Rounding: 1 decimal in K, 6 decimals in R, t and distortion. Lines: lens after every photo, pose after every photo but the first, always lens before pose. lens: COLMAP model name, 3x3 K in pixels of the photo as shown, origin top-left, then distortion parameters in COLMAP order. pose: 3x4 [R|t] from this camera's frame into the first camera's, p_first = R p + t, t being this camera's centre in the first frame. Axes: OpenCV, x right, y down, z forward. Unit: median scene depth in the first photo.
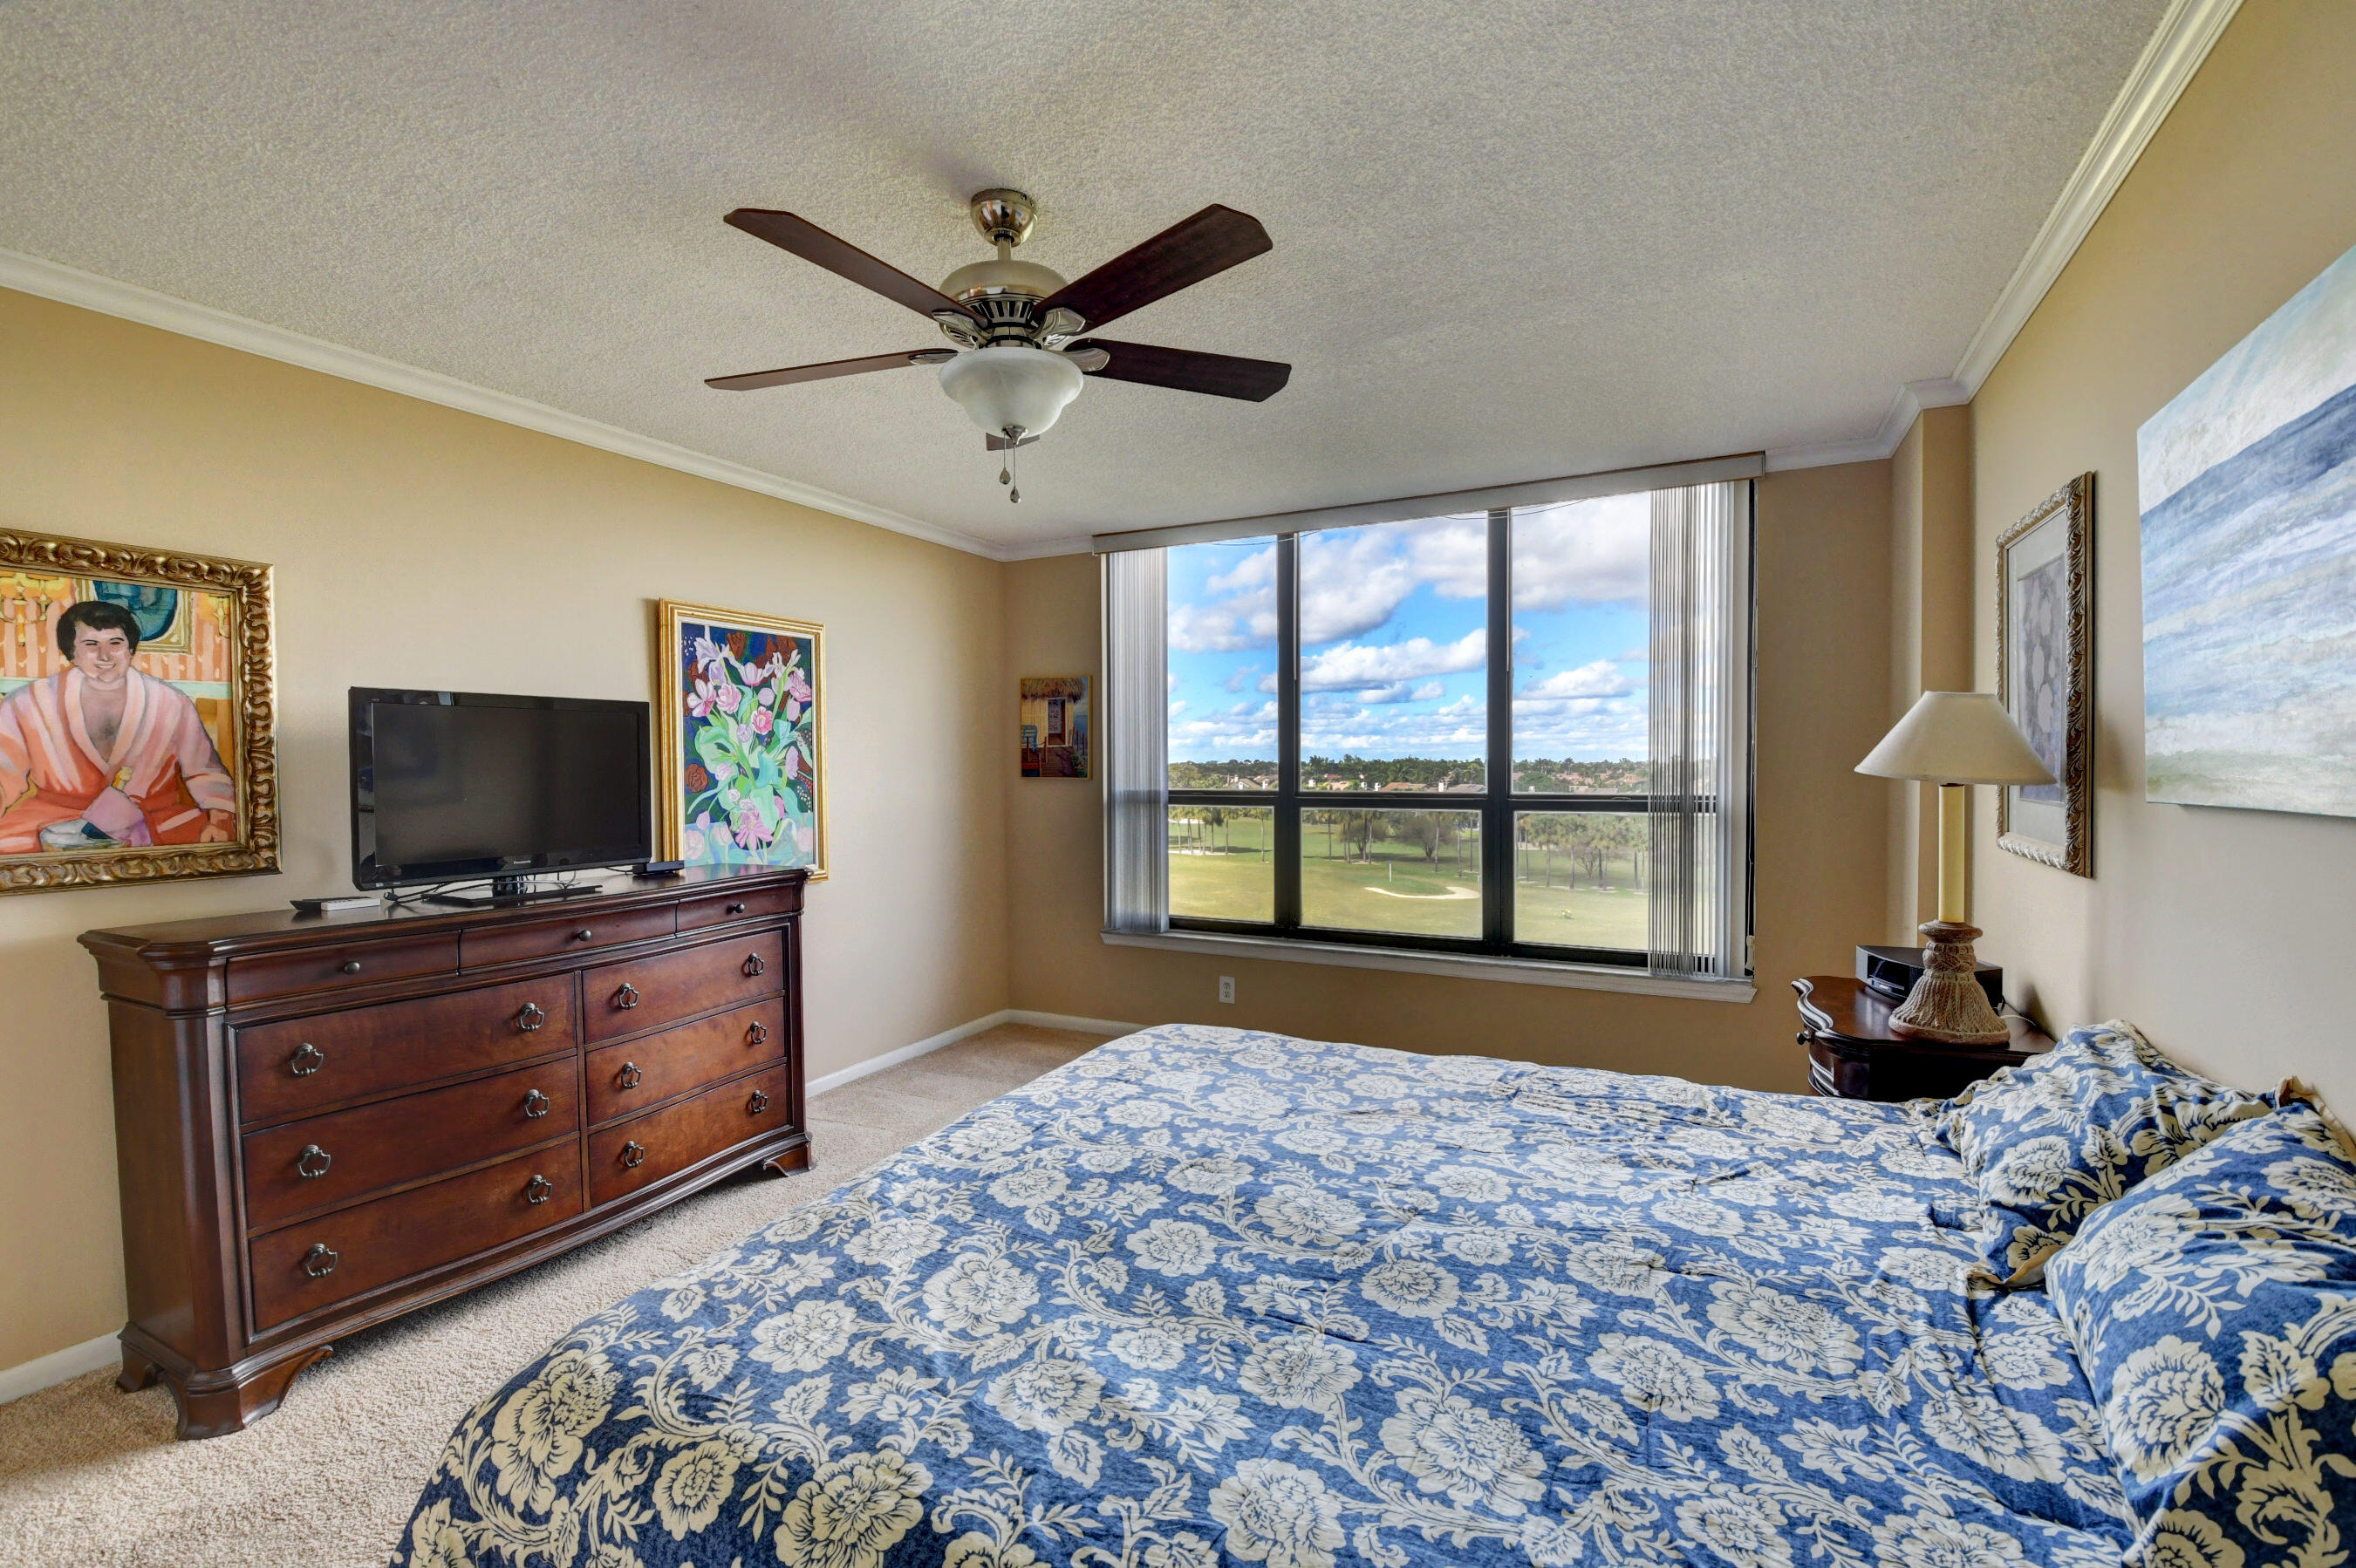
lens RADIAL K [[1042.7, 0, 1178.0], [0, 1042.7, 784.0], [0, 0, 1]] dist [0.023709, -0.039938]
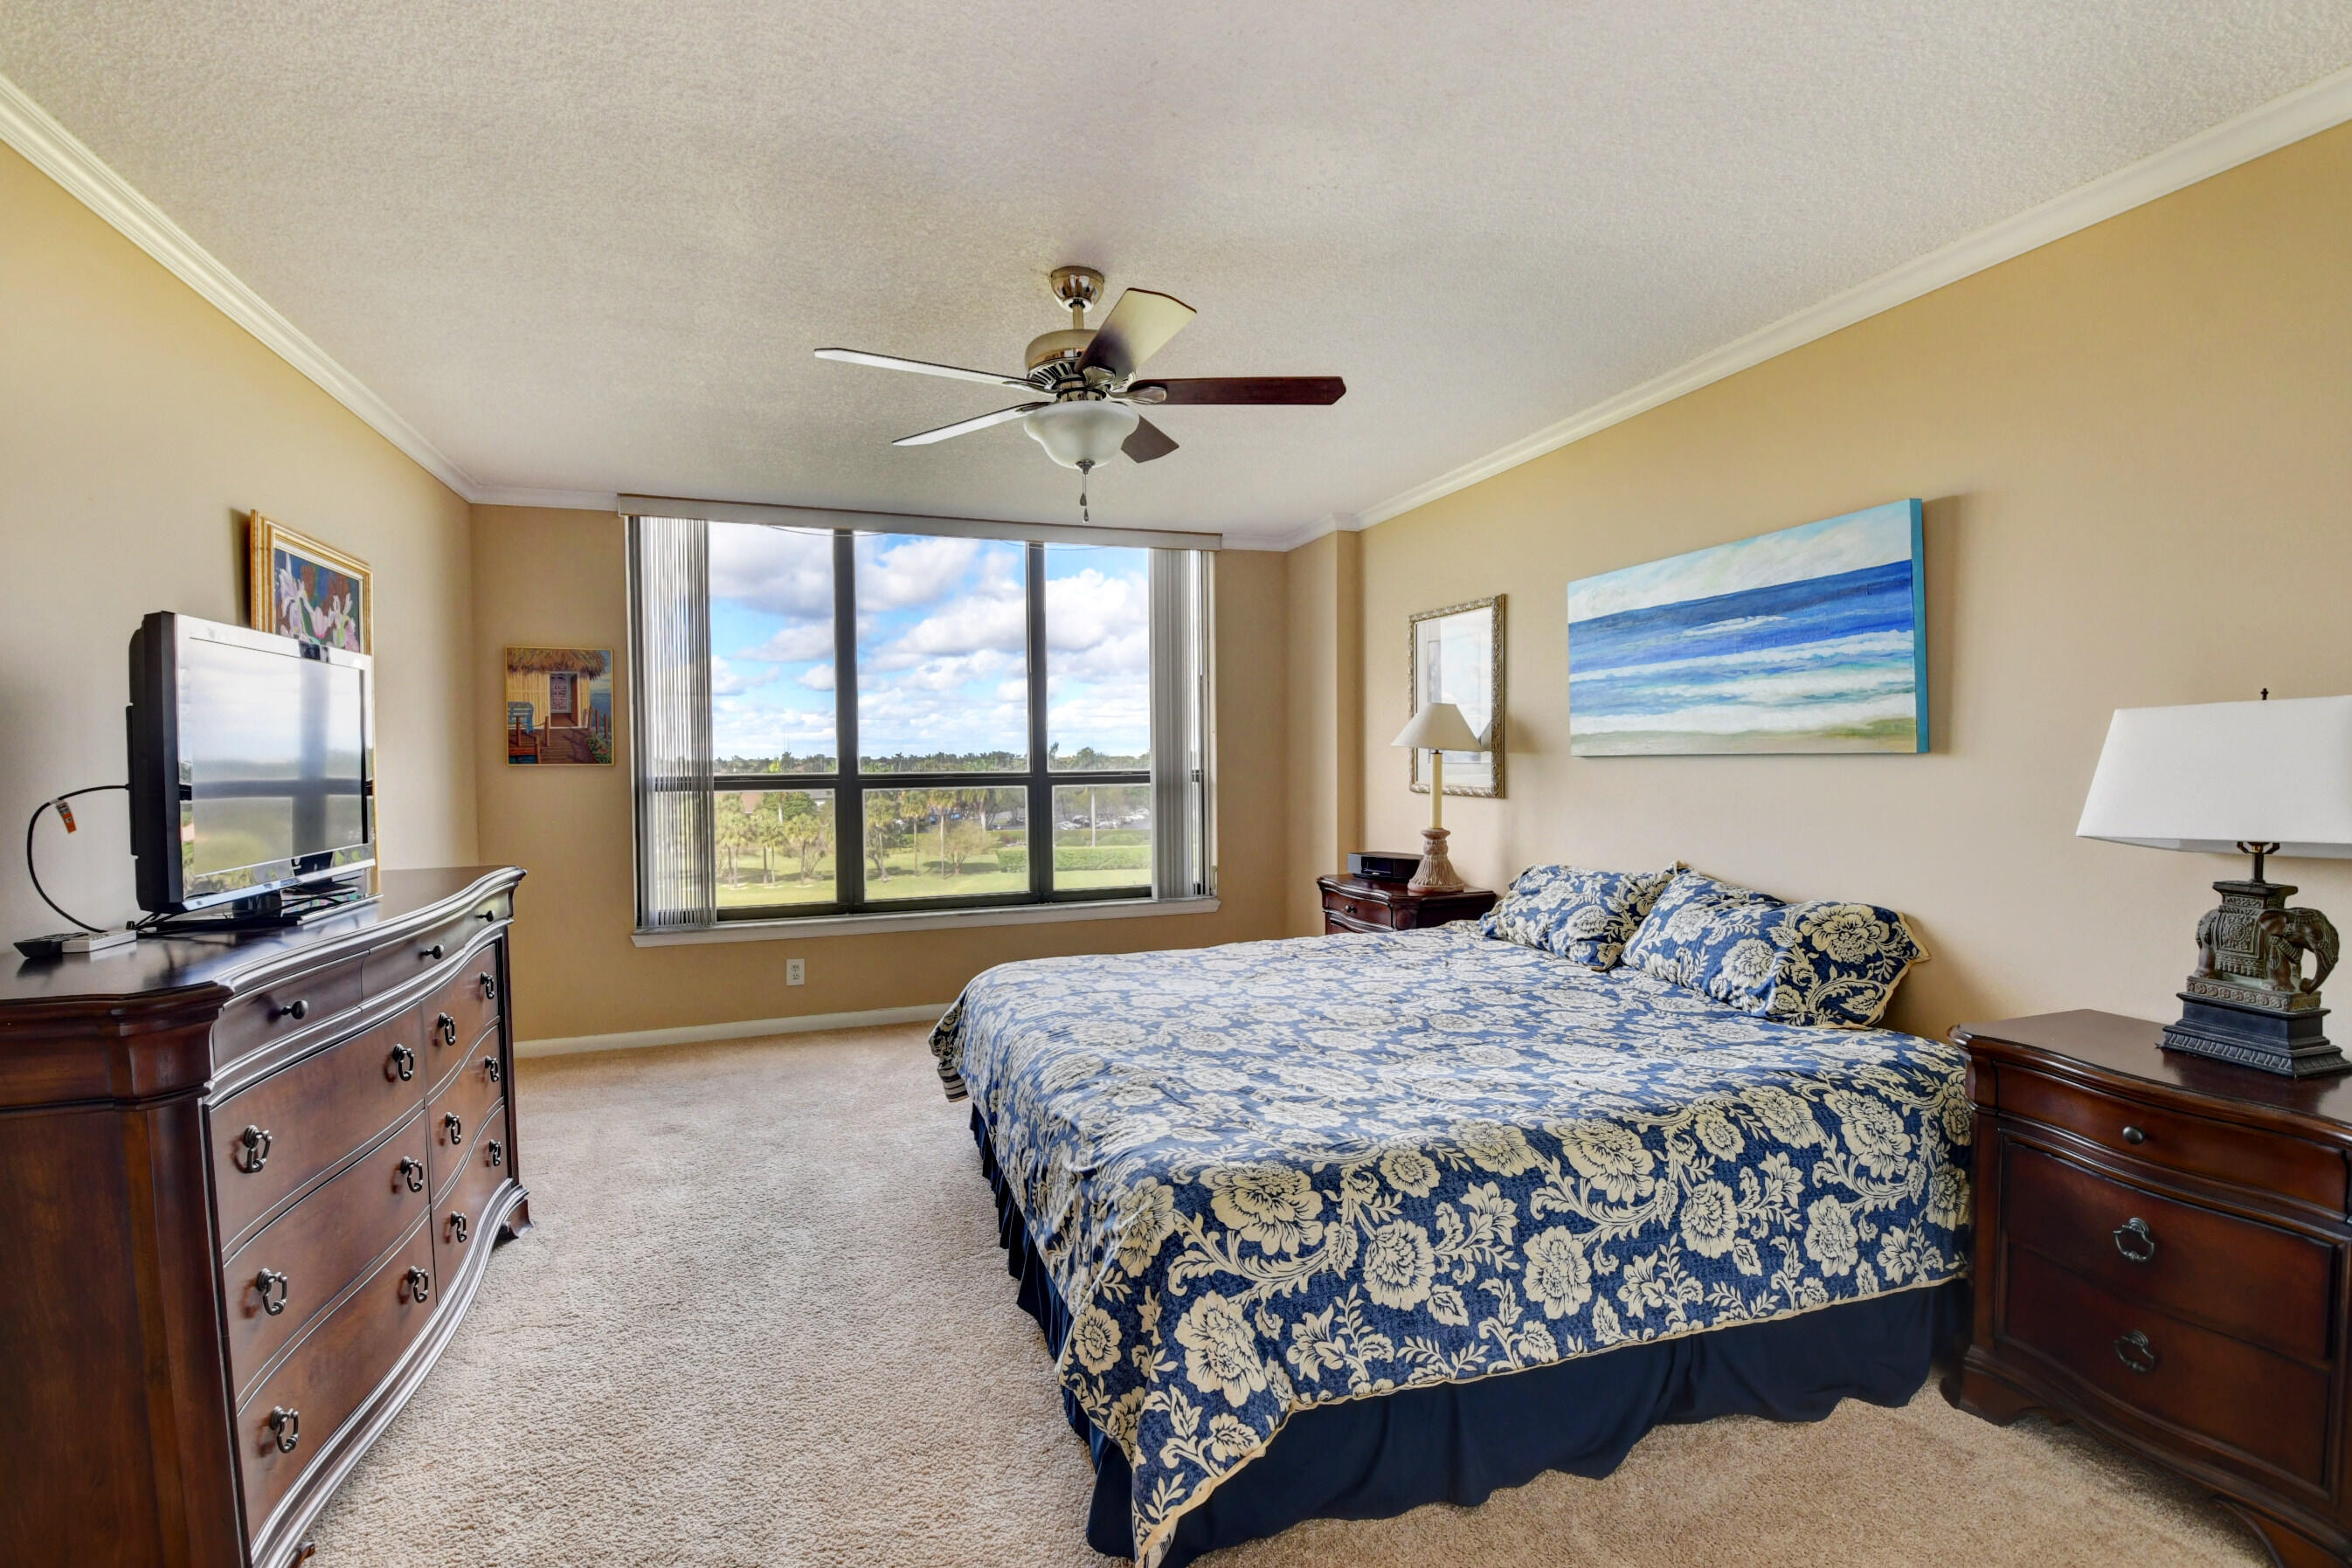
lens RADIAL K [[1040.9, 0, 1176.0], [0, 1040.9, 784.0], [0, 0, 1]] dist [0.023709, -0.039938]
pose [[0.686329, -0.020264, 0.727009, -0.918574], [0.019695, 0.999763, 0.009274, 0.028947], [-0.727024, 0.007954, 0.686566, 0.076250]]
